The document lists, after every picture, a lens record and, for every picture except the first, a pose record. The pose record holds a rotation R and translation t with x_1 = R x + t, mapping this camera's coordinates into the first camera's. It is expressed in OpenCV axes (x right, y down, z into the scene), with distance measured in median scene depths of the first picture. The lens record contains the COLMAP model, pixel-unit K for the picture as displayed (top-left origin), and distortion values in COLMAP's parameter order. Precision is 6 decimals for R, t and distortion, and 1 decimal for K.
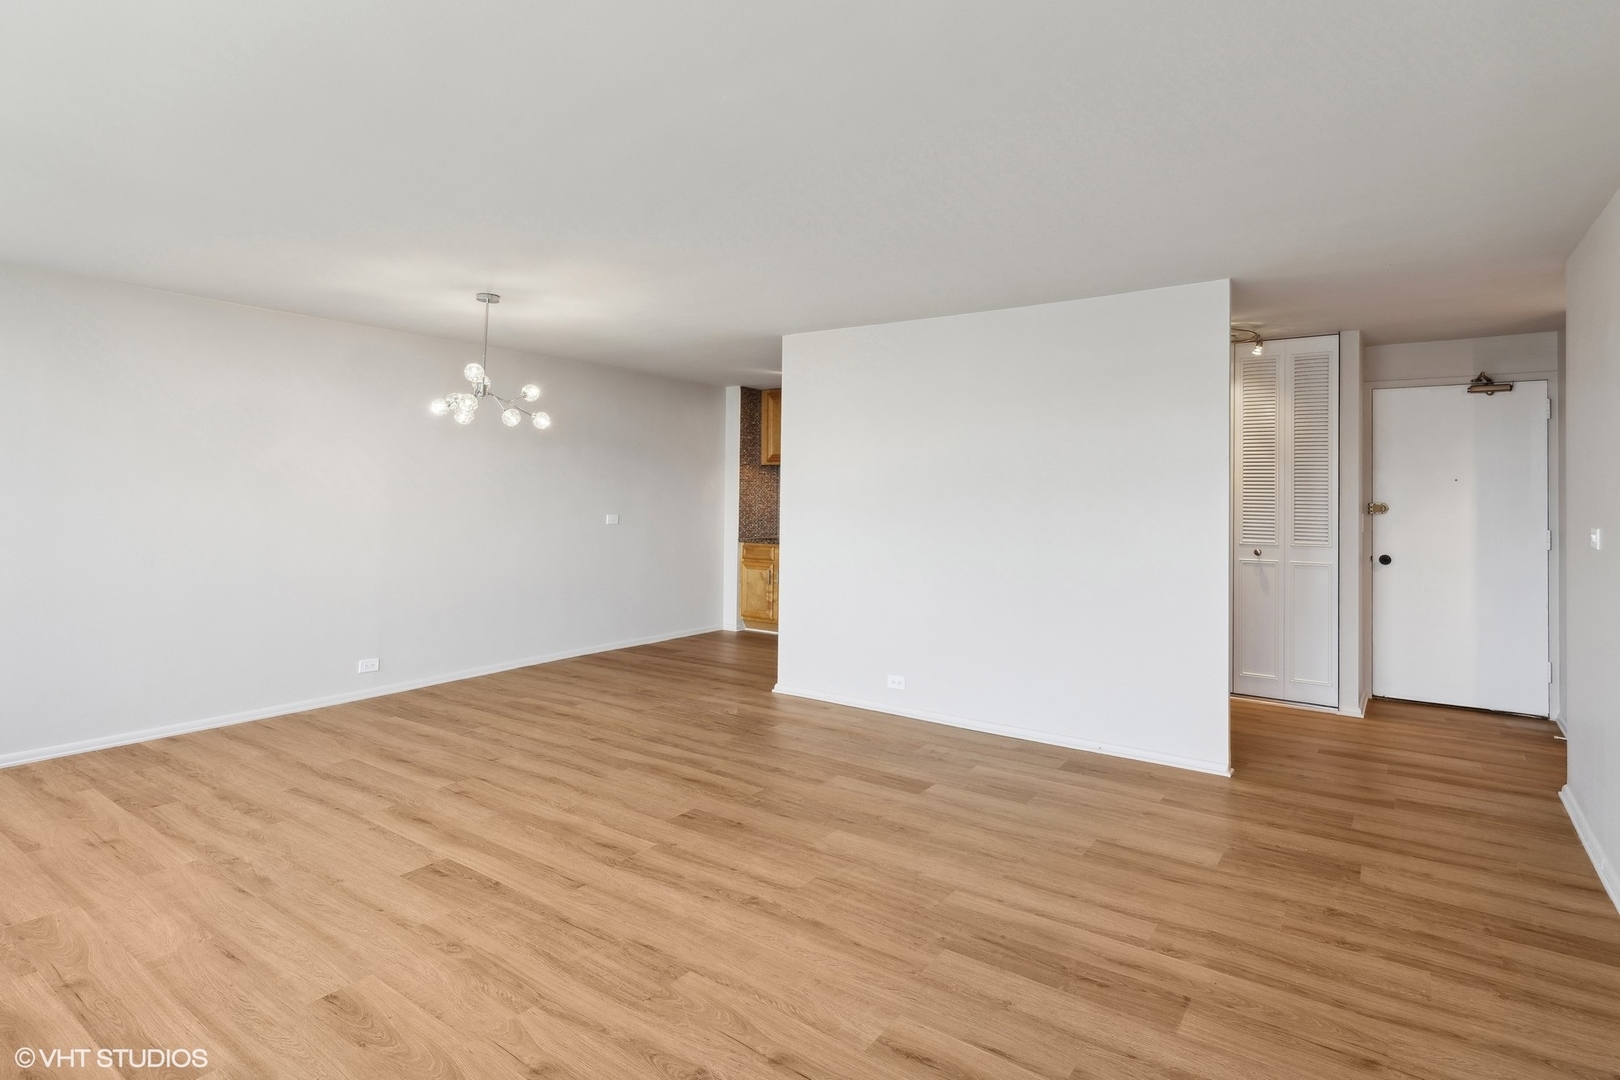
lens RADIAL K [[810.3, 0, 790.7], [0, 810.3, 490.3], [0, 0, 1]] dist [0.001952, -0.002913]
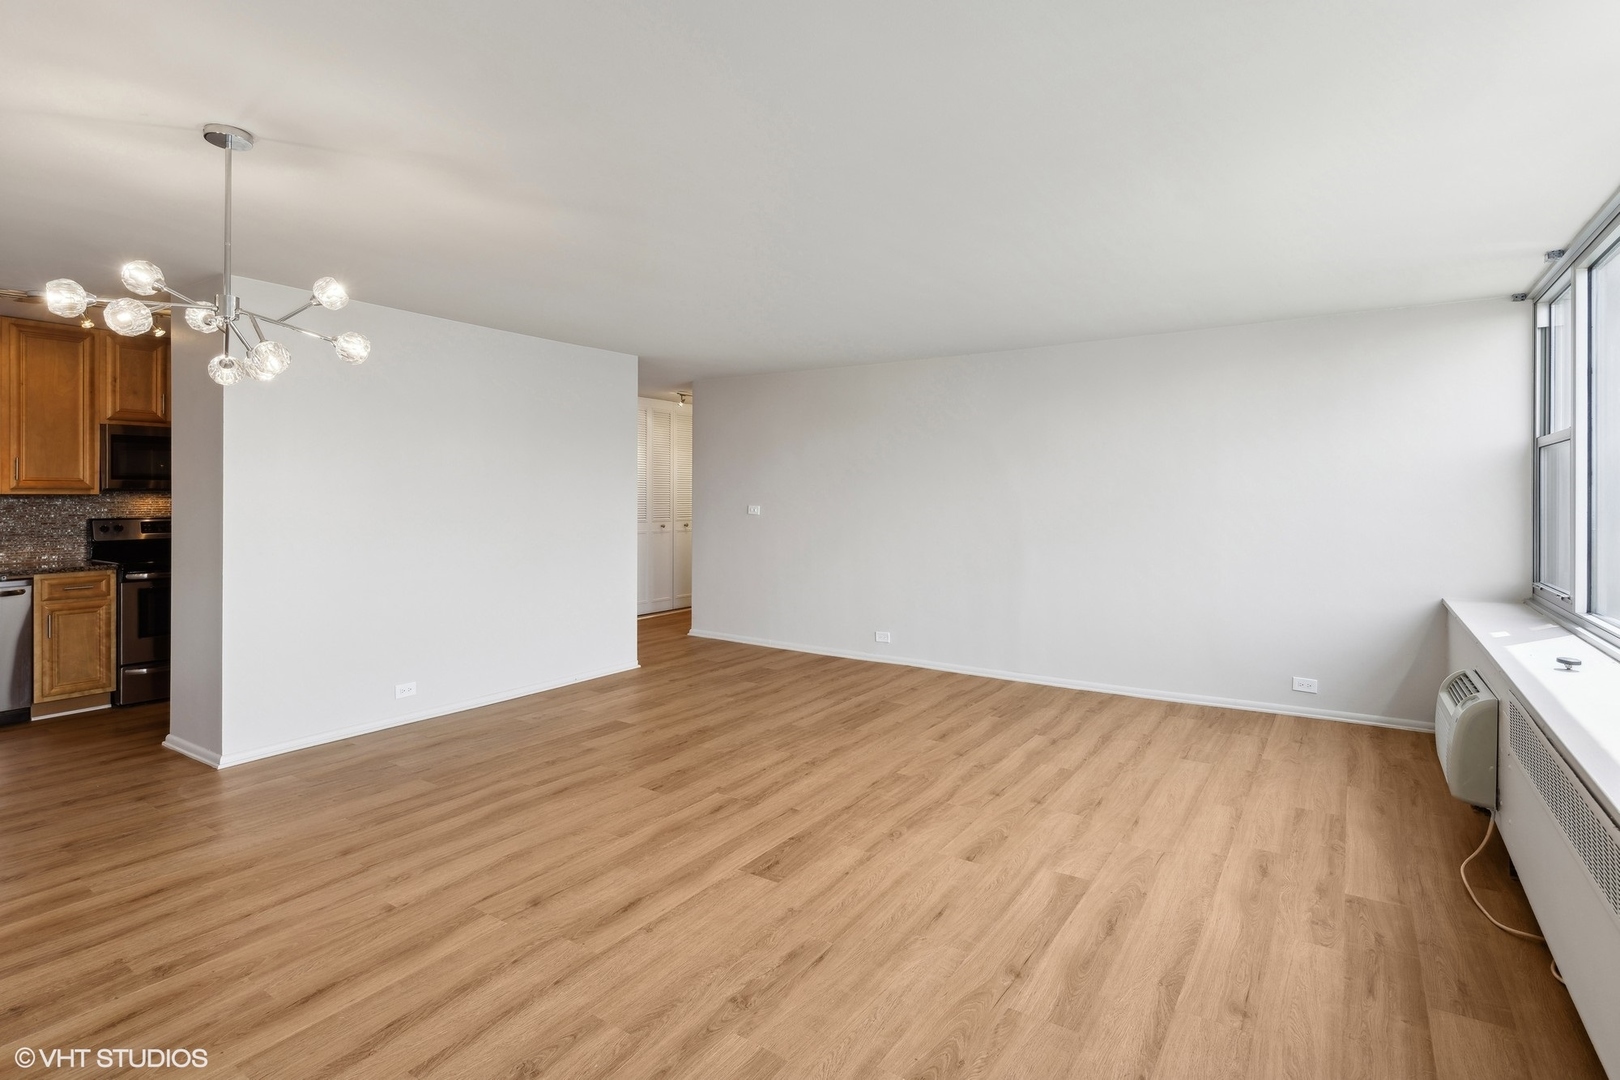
lens RADIAL K [[810.3, 0, 786.3], [0, 810.3, 488.9], [0, 0, 1]] dist [0.001952, -0.002913]
pose [[-0.001844, -0.005563, 0.999983, -1.416235], [-0.004988, 0.999972, 0.005553, -0.013062], [-0.999986, -0.004978, -0.001871, 0.954231]]
